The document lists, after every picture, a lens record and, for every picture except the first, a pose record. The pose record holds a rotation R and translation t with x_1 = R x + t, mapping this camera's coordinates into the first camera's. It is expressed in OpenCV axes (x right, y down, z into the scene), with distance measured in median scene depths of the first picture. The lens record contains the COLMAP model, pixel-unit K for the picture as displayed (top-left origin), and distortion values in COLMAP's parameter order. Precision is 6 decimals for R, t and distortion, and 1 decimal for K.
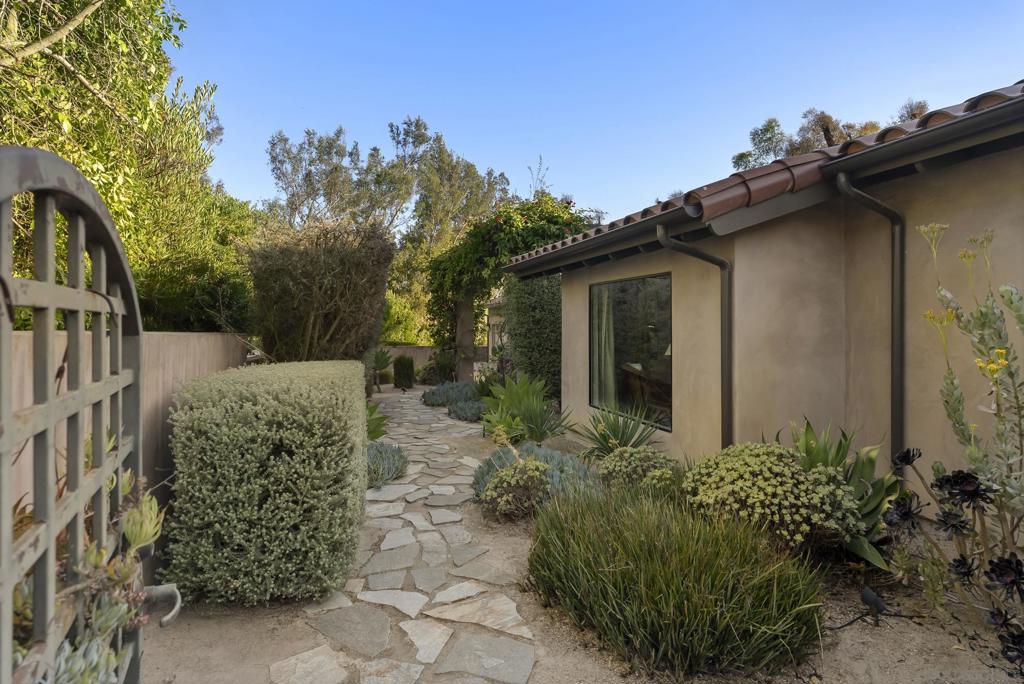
lens RADIAL K [[561.3, 0, 512.0], [0, 561.3, 339.1], [0, 0, 1]] dist [-0.000387, 0.000132]
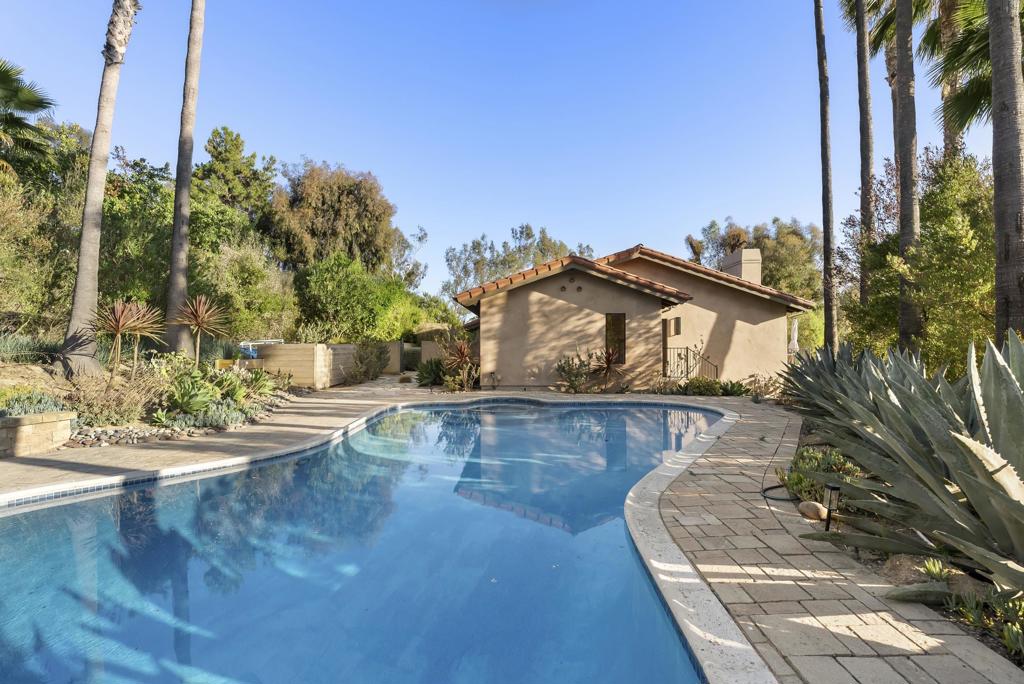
lens RADIAL K [[473.5, 0, 512.0], [0, 473.5, 344.8], [0, 0, 1]] dist [0.000011, 0.000003]
pose [[0.951873, -0.005691, -0.306440, 0.246236], [0.000110, 0.999834, -0.018227, 0.007110], [0.306493, 0.017316, 0.951715, -0.421633]]
